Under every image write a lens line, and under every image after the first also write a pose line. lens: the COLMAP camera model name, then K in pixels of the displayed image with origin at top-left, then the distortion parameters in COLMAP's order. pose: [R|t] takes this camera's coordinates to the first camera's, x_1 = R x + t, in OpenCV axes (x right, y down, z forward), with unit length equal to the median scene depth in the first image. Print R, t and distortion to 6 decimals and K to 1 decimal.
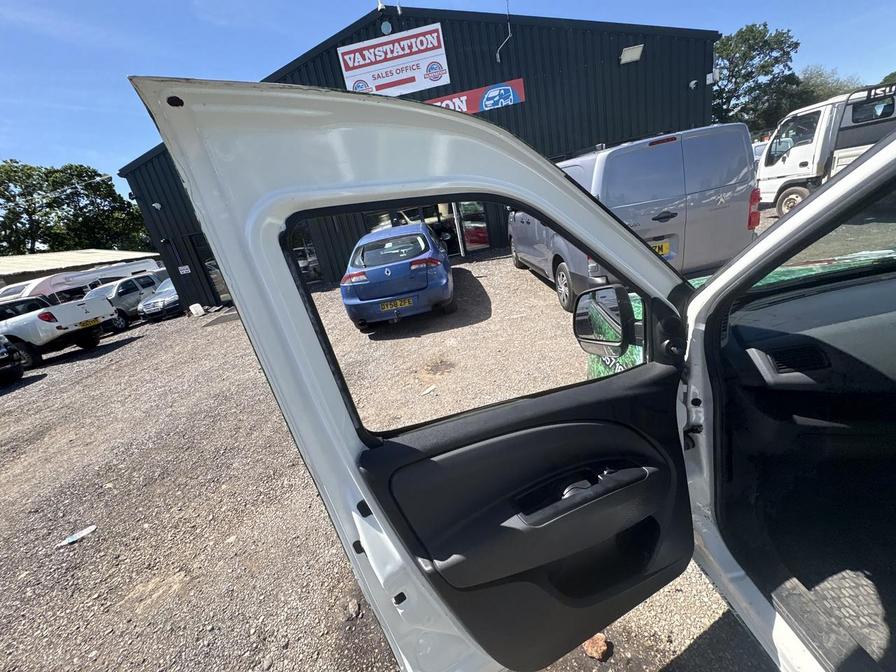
lens RADIAL K [[358.6, 0, 446.4], [0, 358.6, 337.4], [0, 0, 1]] dist [-0.001577, 0.000914]
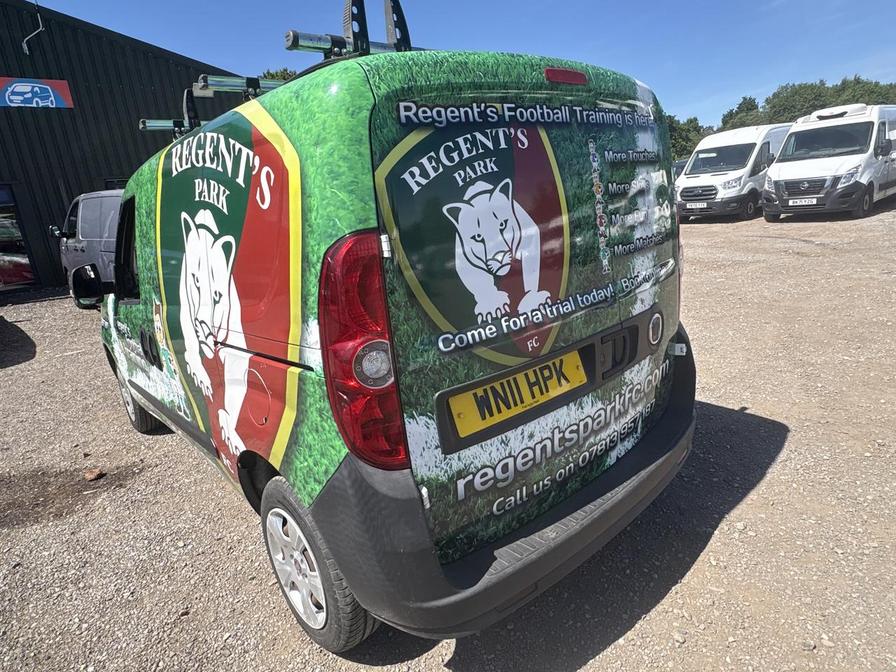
lens RADIAL K [[523.6, 0, 447.4], [0, 523.6, 336.7], [0, 0, 1]] dist [0.004902, -0.000991]
pose [[0.729867, -0.056011, 0.681290, -0.000207], [0.175197, 0.978677, -0.107228, 0.144052], [-0.660757, 0.197622, 0.724117, -0.378097]]
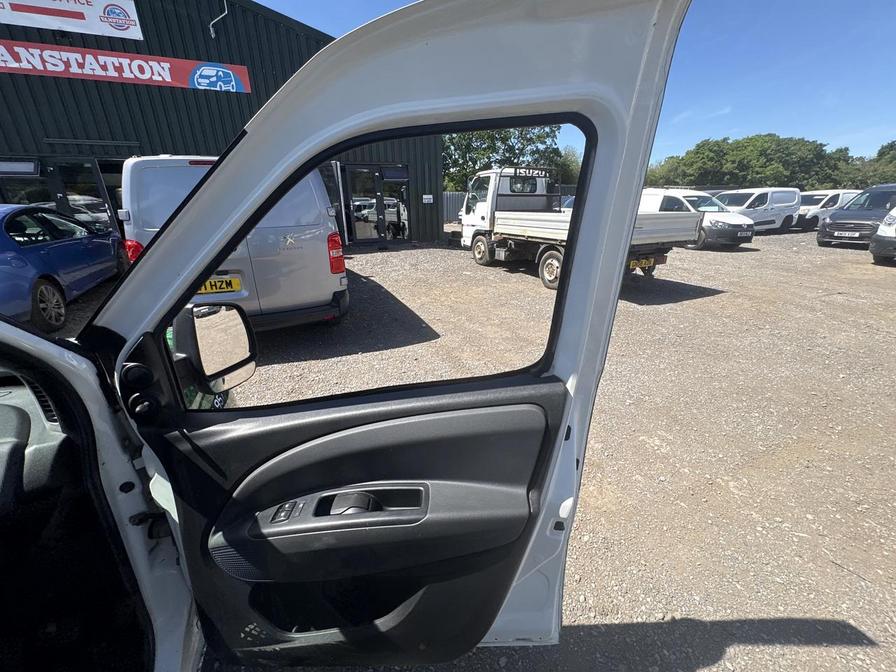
lens RADIAL K [[358.6, 0, 451.8], [0, 358.6, 336.8], [0, 0, 1]] dist [-0.001577, 0.000914]
pose [[0.900349, 0.031959, 0.433993, 0.373943], [-0.025359, 0.999458, -0.020991, -0.059386], [-0.434429, 0.007894, 0.900672, -0.017437]]
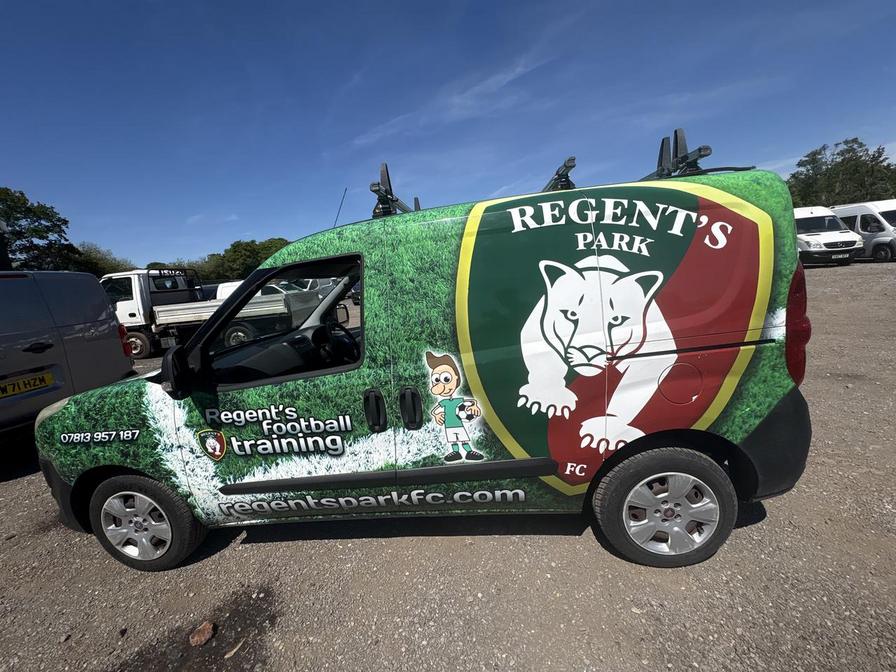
lens RADIAL K [[358.6, 0, 451.9], [0, 358.6, 337.6], [0, 0, 1]] dist [-0.001577, 0.000914]
pose [[0.072869, 0.000441, 0.997341, -0.137705], [0.398508, 0.916690, -0.029521, 0.056032], [-0.914266, 0.399600, 0.066622, -0.048403]]
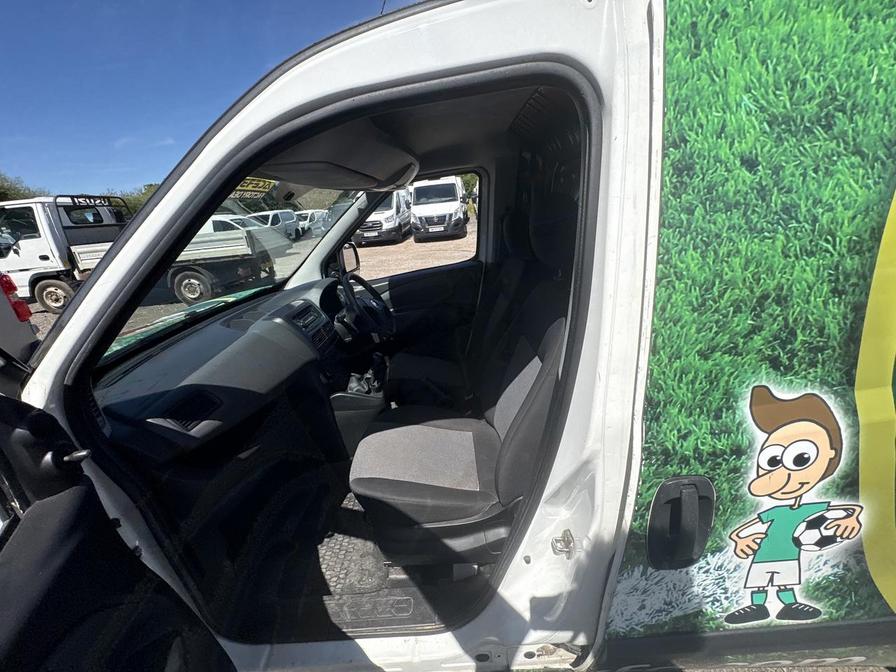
lens RADIAL K [[358.6, 0, 450.1], [0, 358.6, 338.0], [0, 0, 1]] dist [-0.001577, 0.000914]
pose [[-0.005787, -0.166302, 0.986058, 0.013005], [0.407861, 0.899934, 0.154171, 0.002682], [-0.913026, 0.403067, 0.062620, 0.036502]]
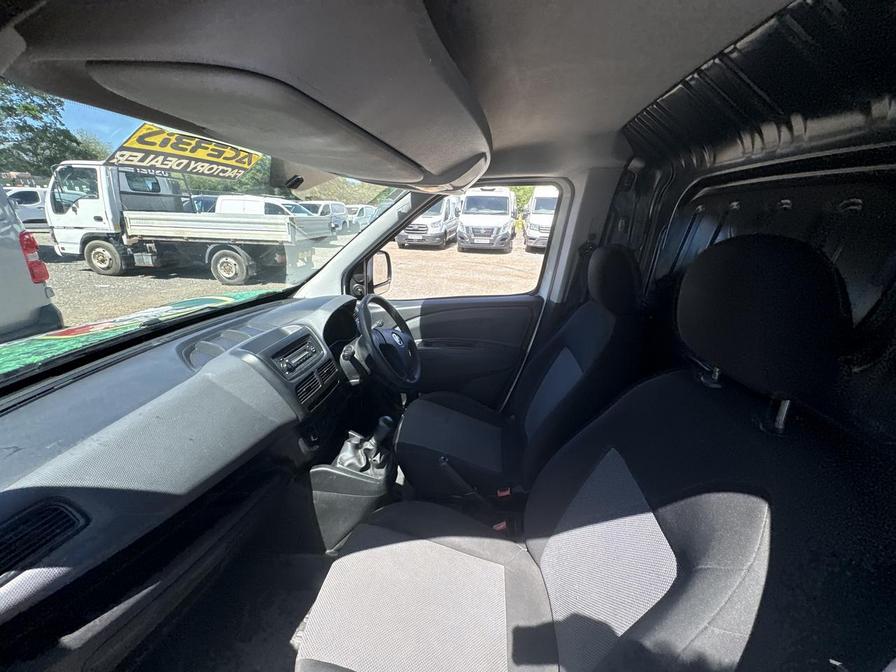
lens RADIAL K [[358.6, 0, 448.2], [0, 358.6, 337.4], [0, 0, 1]] dist [-0.001577, 0.000914]
pose [[0.099617, -0.134045, 0.985956, 0.080811], [0.271463, 0.956957, 0.102675, -0.014381], [-0.957280, 0.257422, 0.131717, 0.039771]]
